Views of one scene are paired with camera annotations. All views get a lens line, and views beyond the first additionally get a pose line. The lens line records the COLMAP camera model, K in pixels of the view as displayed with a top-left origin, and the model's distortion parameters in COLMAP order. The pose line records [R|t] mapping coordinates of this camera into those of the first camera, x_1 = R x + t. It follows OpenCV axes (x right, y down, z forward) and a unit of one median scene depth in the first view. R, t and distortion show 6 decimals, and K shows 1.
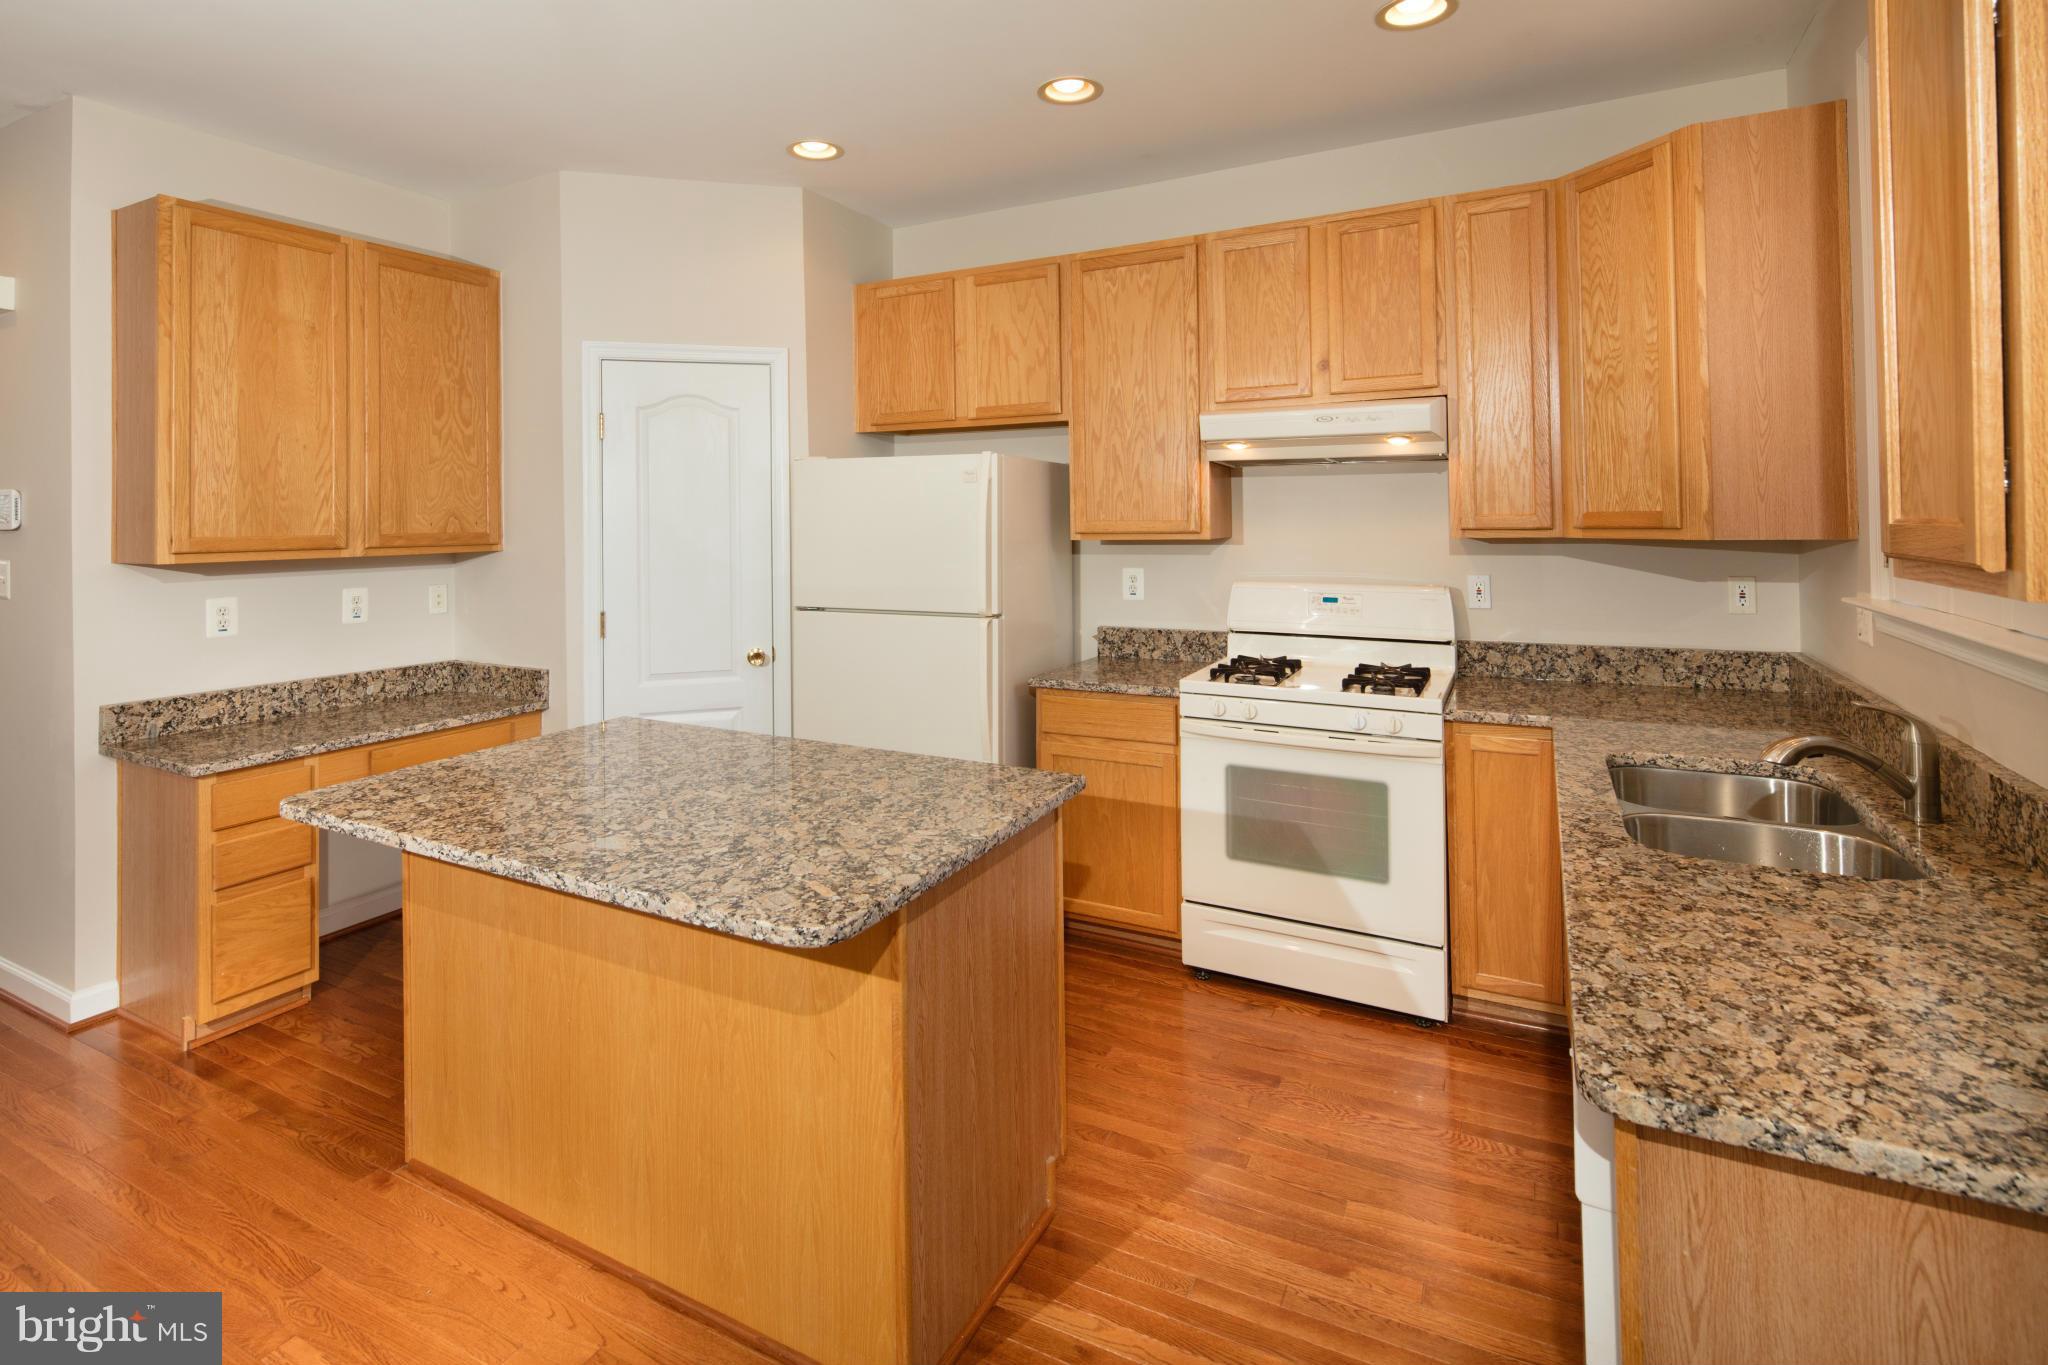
lens RADIAL K [[979.7, 0, 1008.0], [0, 979.7, 505.0], [0, 0, 1]] dist [0.003384, -0.004229]
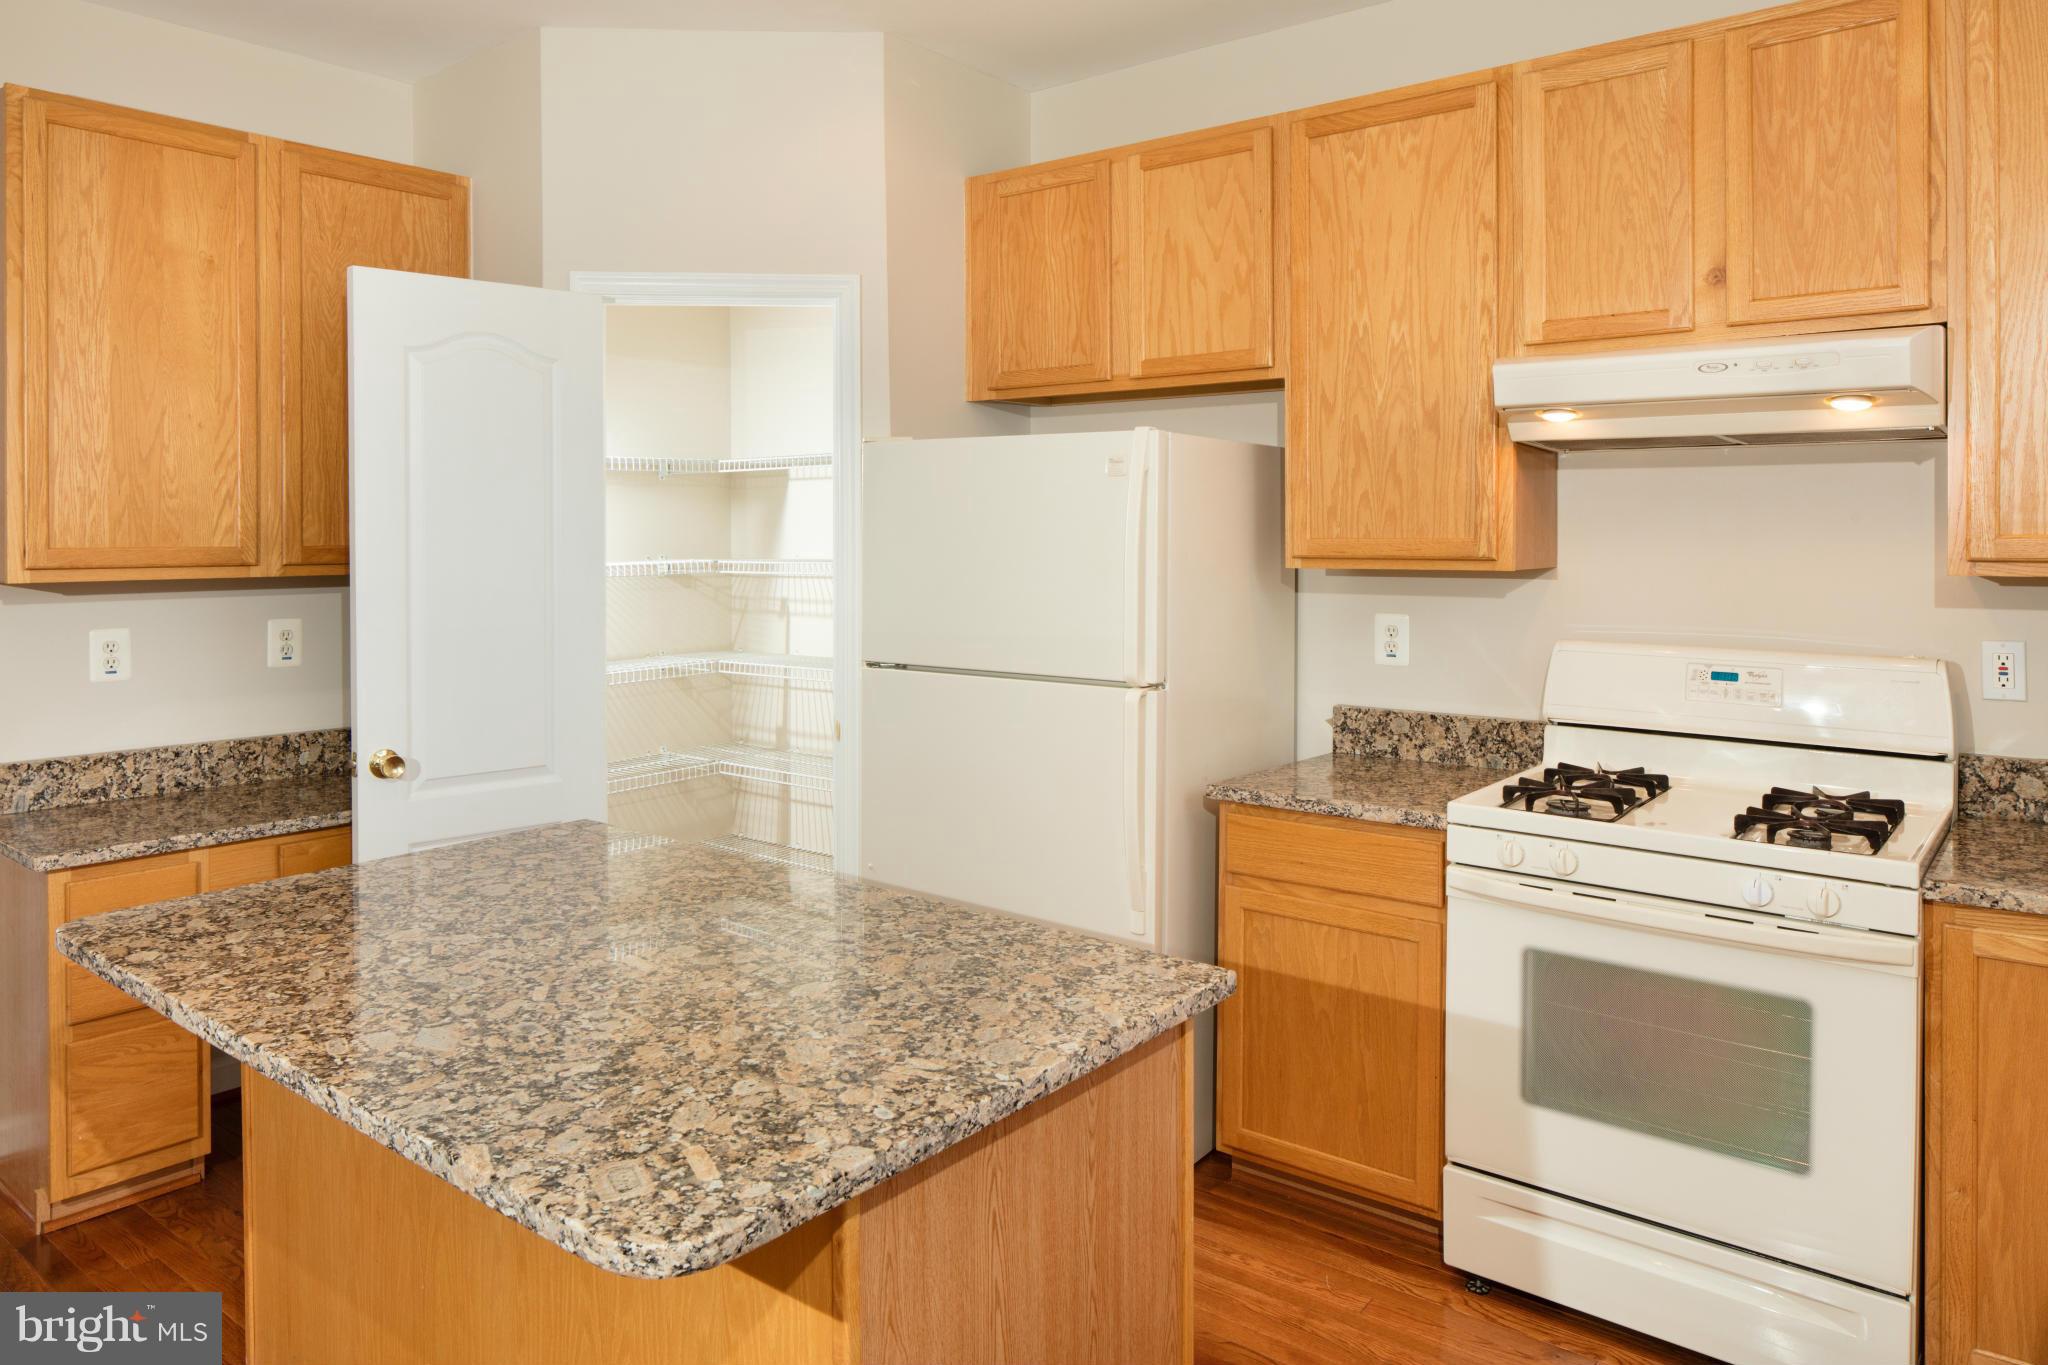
lens RADIAL K [[1366.5, 0, 1012.7], [0, 1366.5, 542.7], [0, 0, 1]] dist [-0.011353, 0.000542]
pose [[0.980683, 0.011410, -0.195270, 0.076802], [-0.006983, 0.999703, 0.023347, 0.000159], [0.195479, -0.021532, 0.980472, 0.128132]]
